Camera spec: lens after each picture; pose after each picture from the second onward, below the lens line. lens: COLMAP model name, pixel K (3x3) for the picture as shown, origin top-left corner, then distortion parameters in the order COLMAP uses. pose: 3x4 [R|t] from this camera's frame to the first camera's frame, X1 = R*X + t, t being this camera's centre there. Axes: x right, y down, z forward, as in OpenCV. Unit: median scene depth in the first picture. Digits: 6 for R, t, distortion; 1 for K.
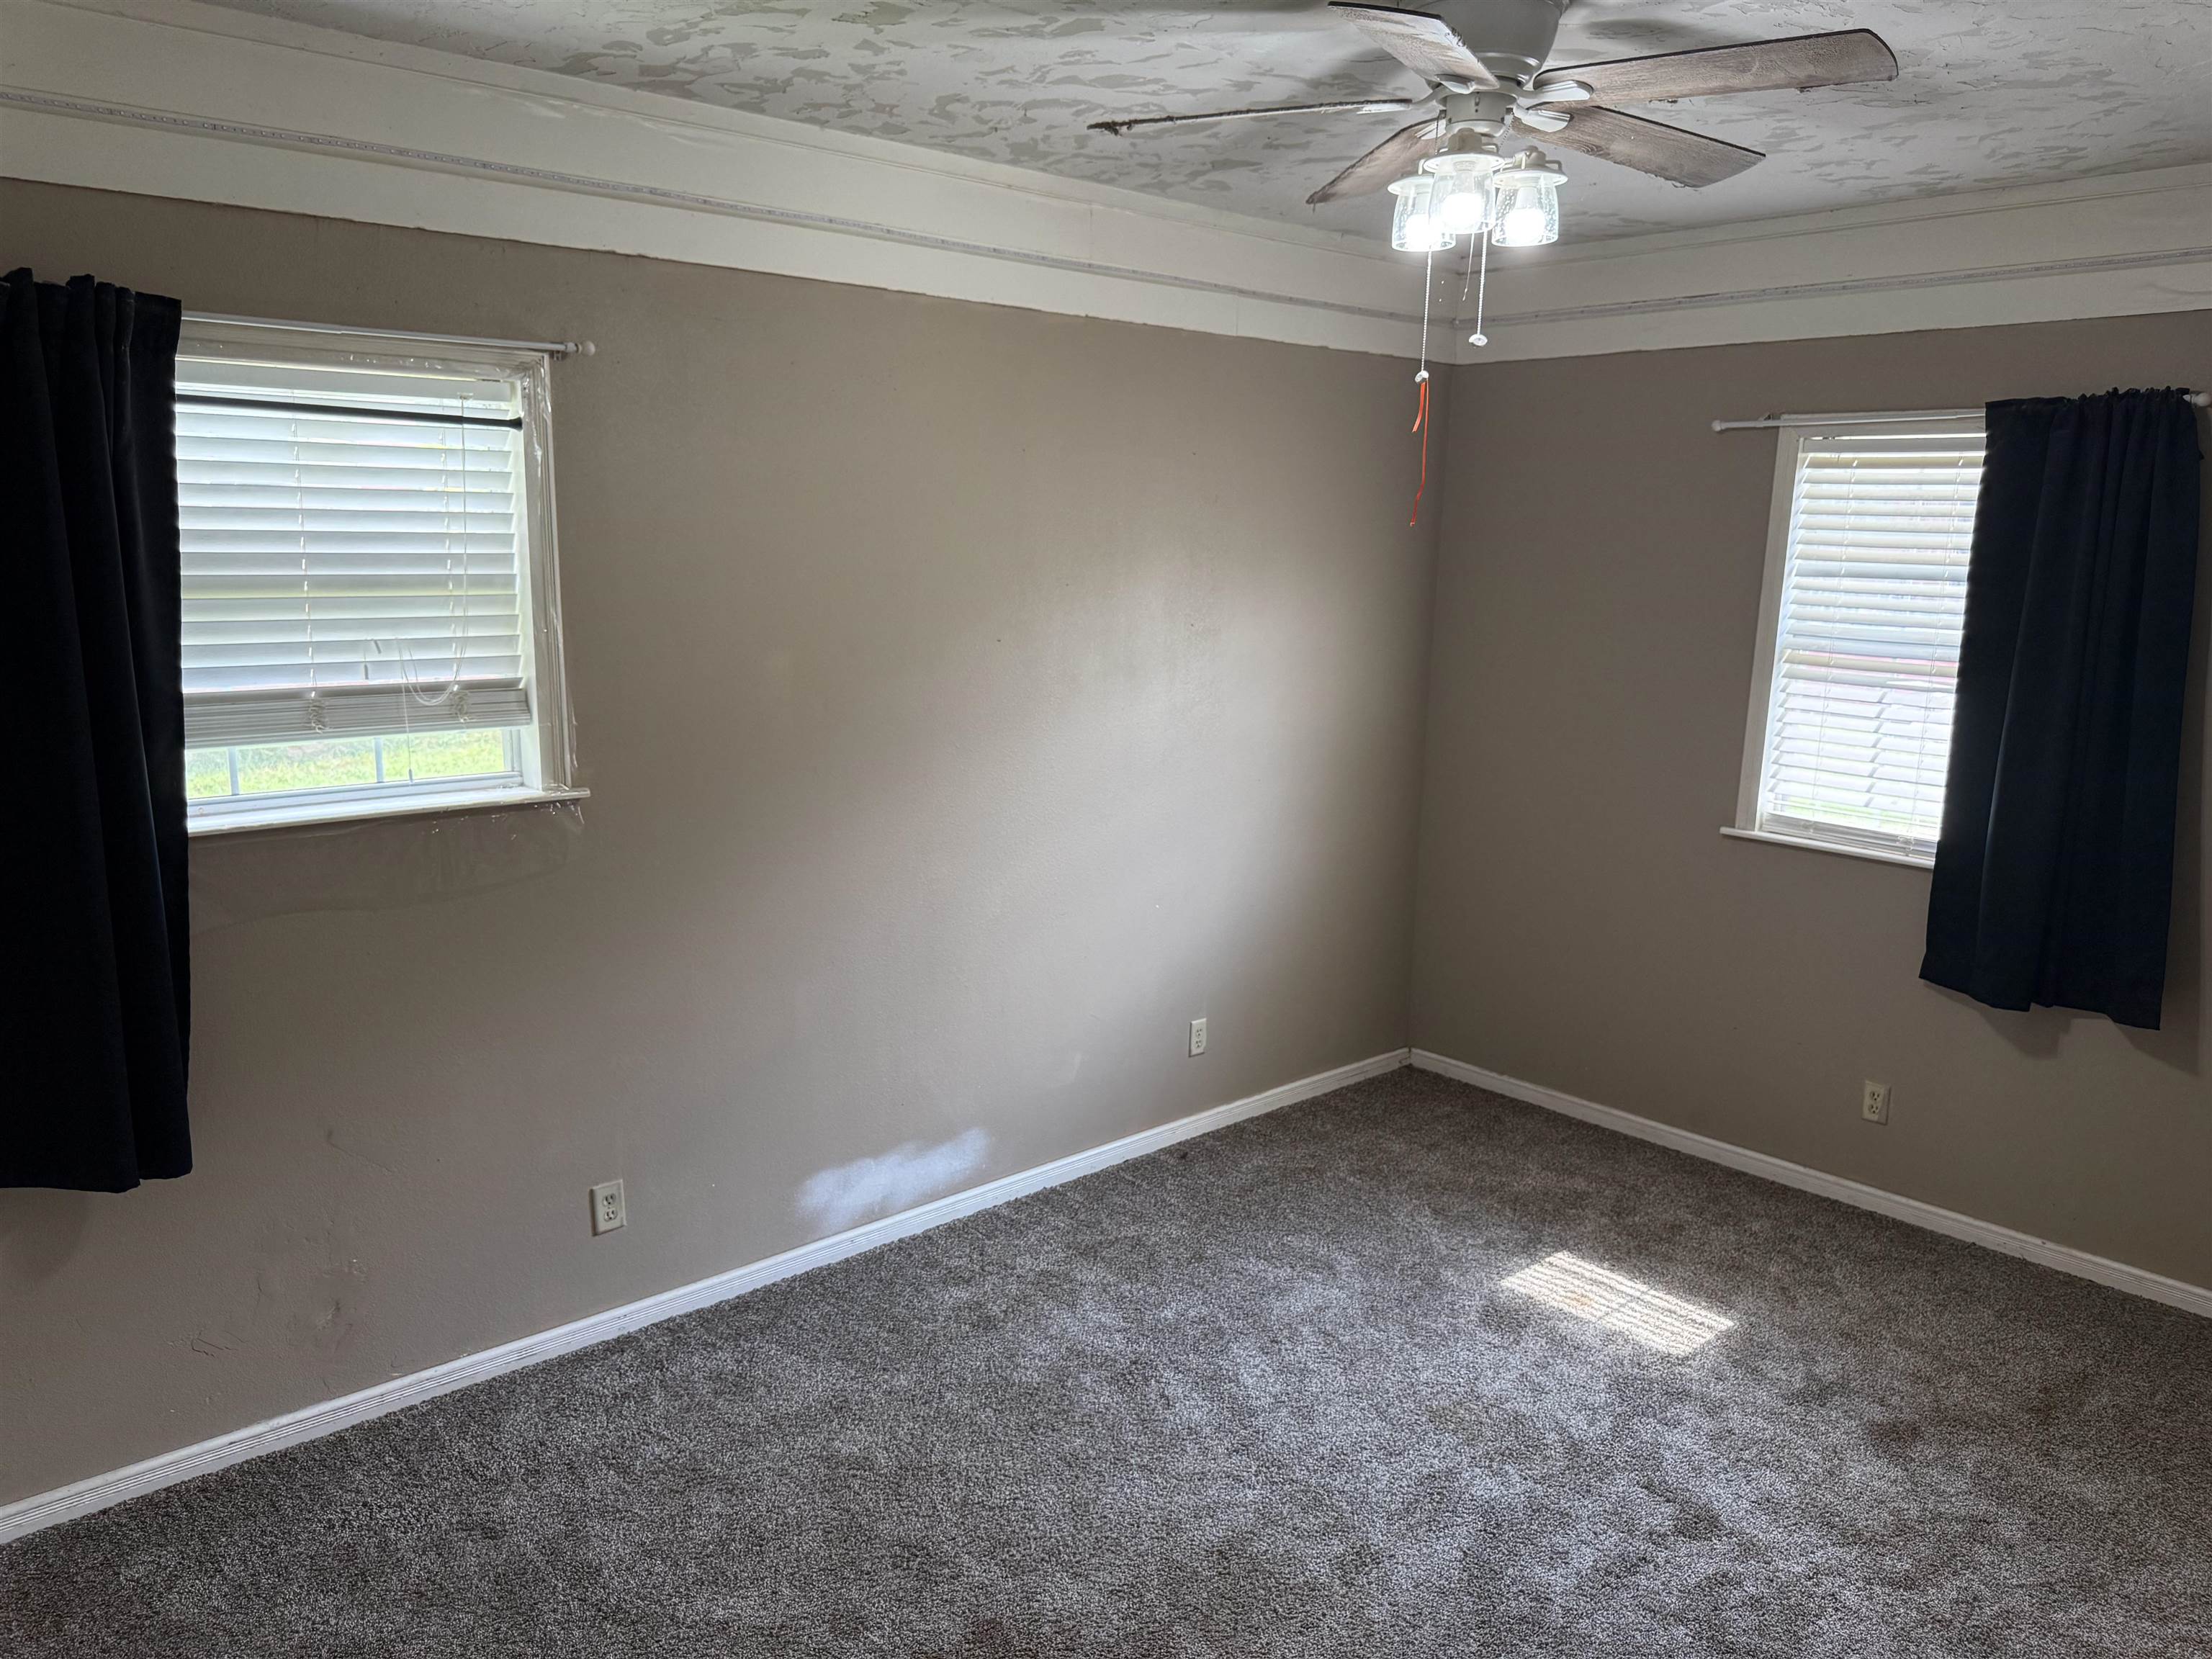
lens RADIAL K [[1561.7, 0, 1086.7], [0, 1561.7, 836.2], [0, 0, 1]] dist [0.075288, -0.088144]
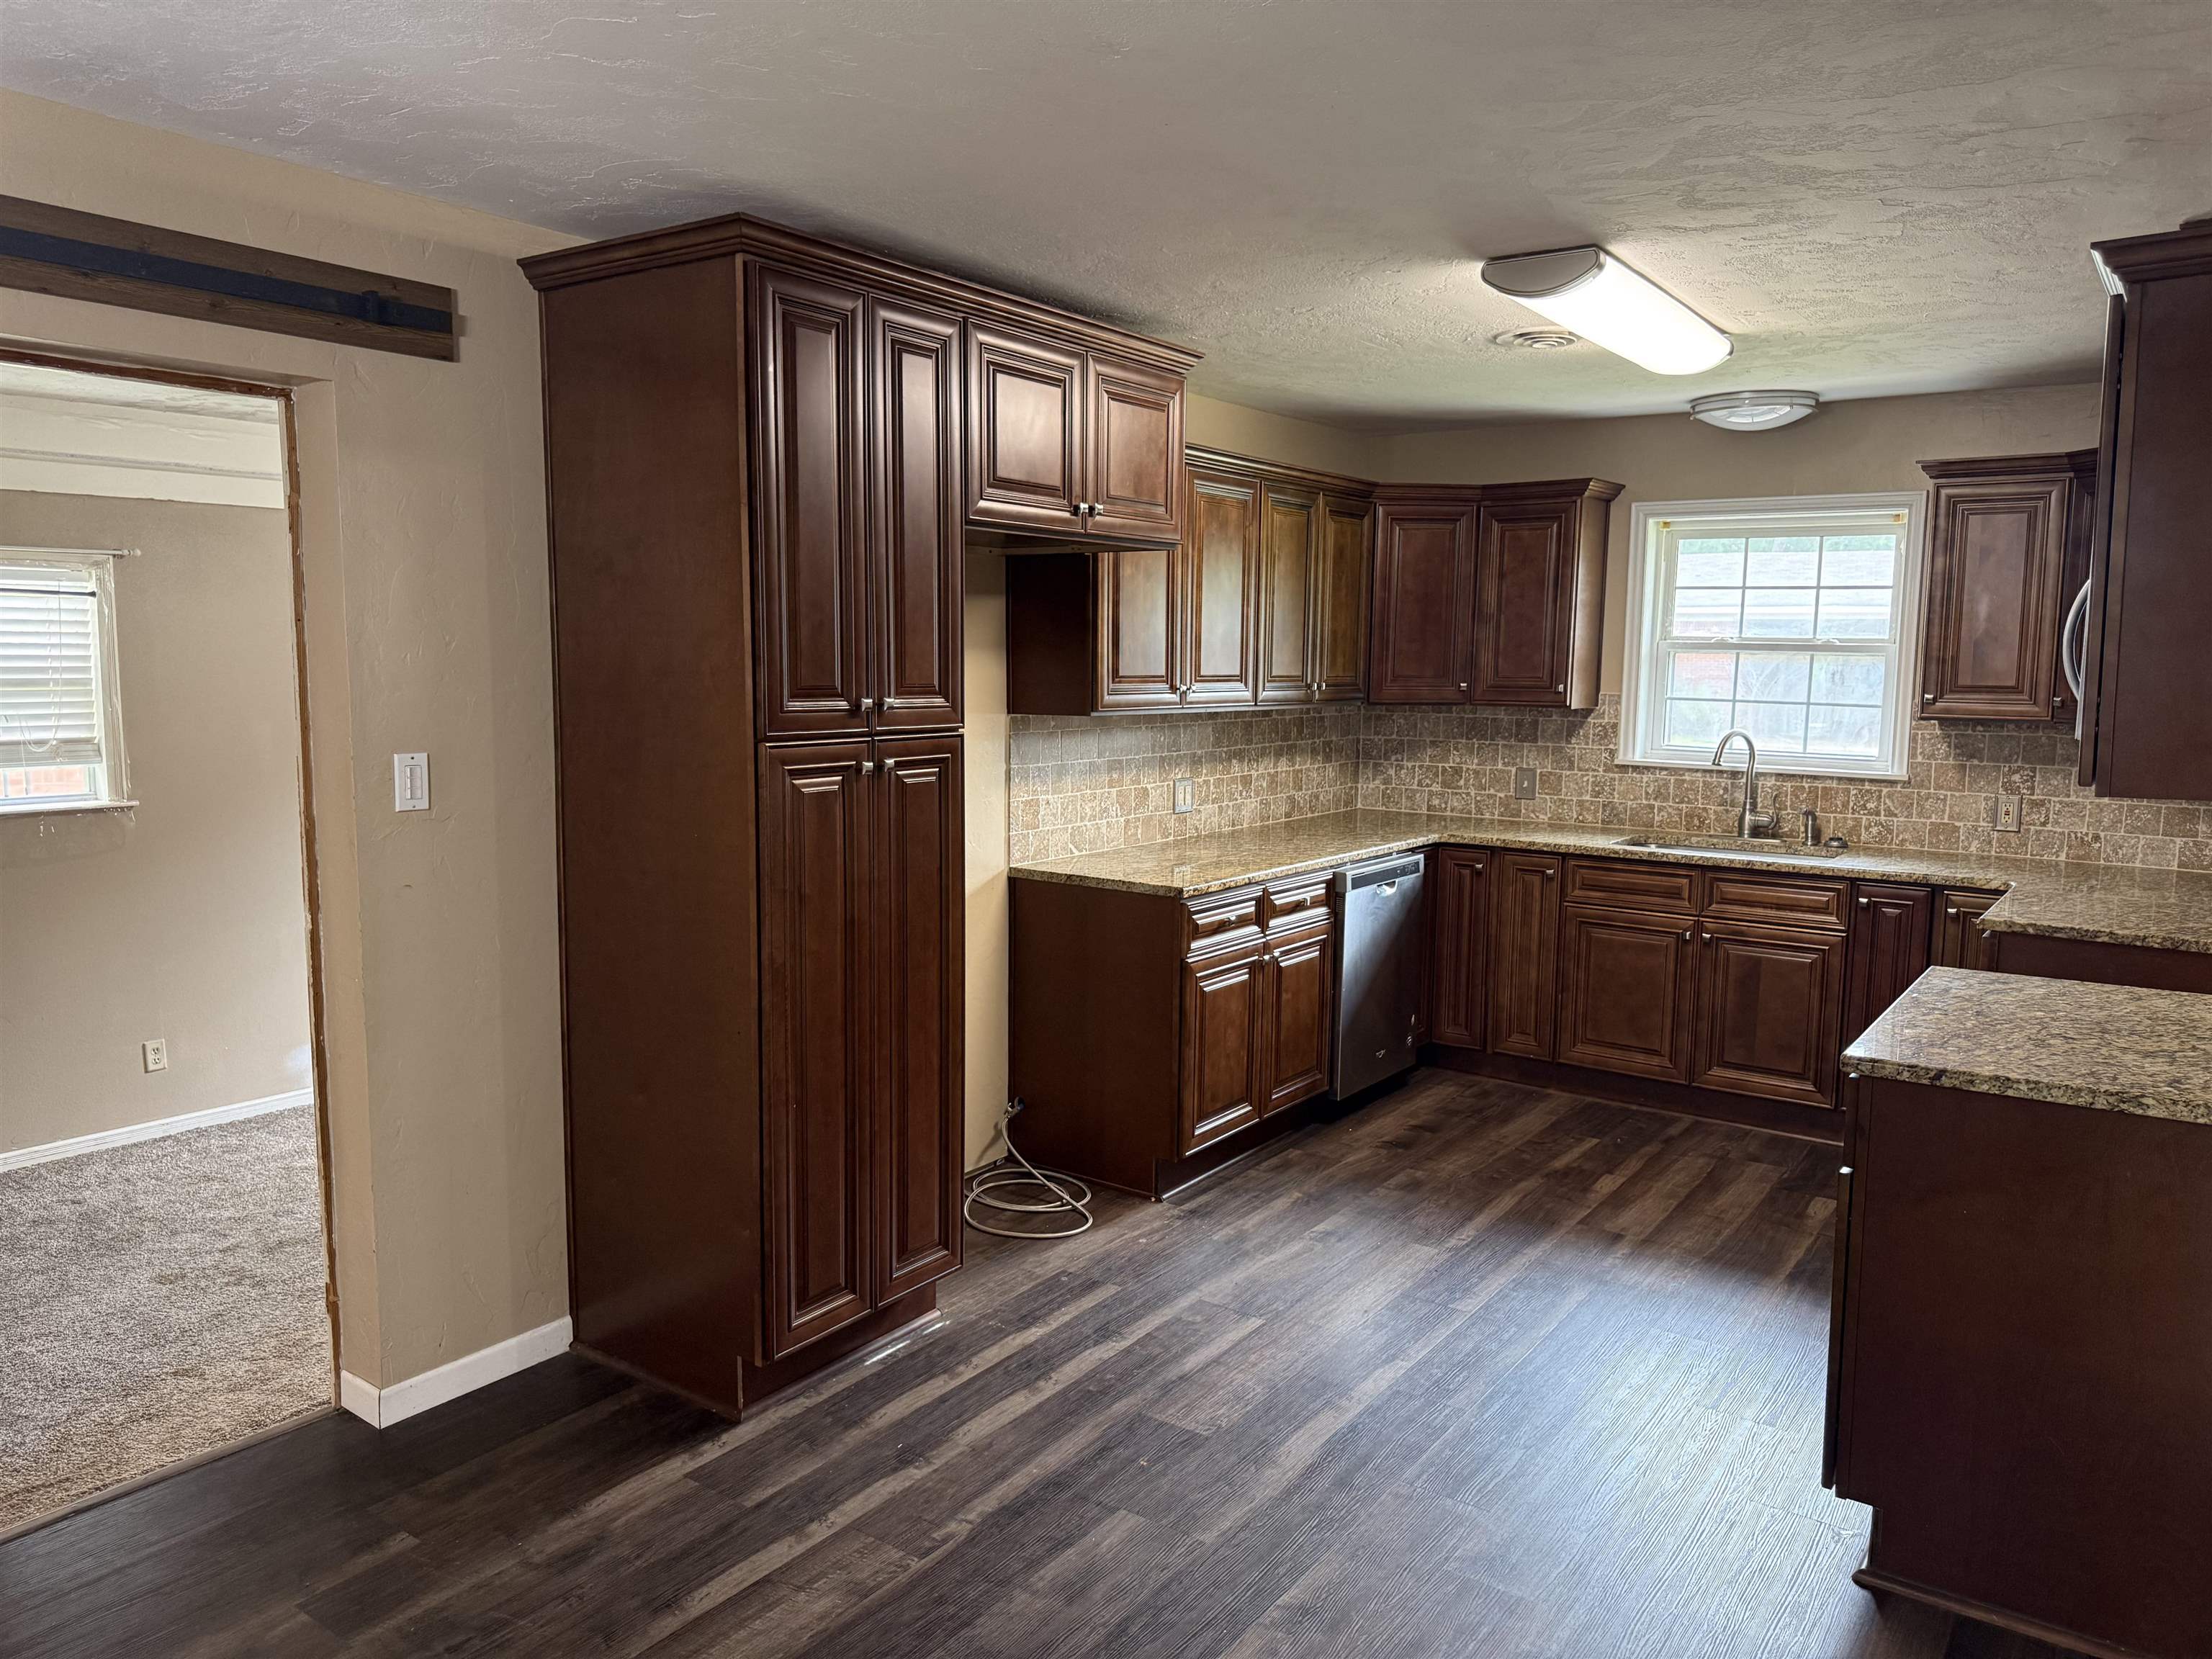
lens RADIAL K [[1561.7, 0, 1085.6], [0, 1561.7, 815.4], [0, 0, 1]] dist [0.075288, -0.088144]
pose [[0.978787, -0.038143, 0.201299, 0.352295], [0.058037, 0.993891, -0.093871, 0.212625], [-0.196489, 0.103563, 0.975022, -0.906585]]
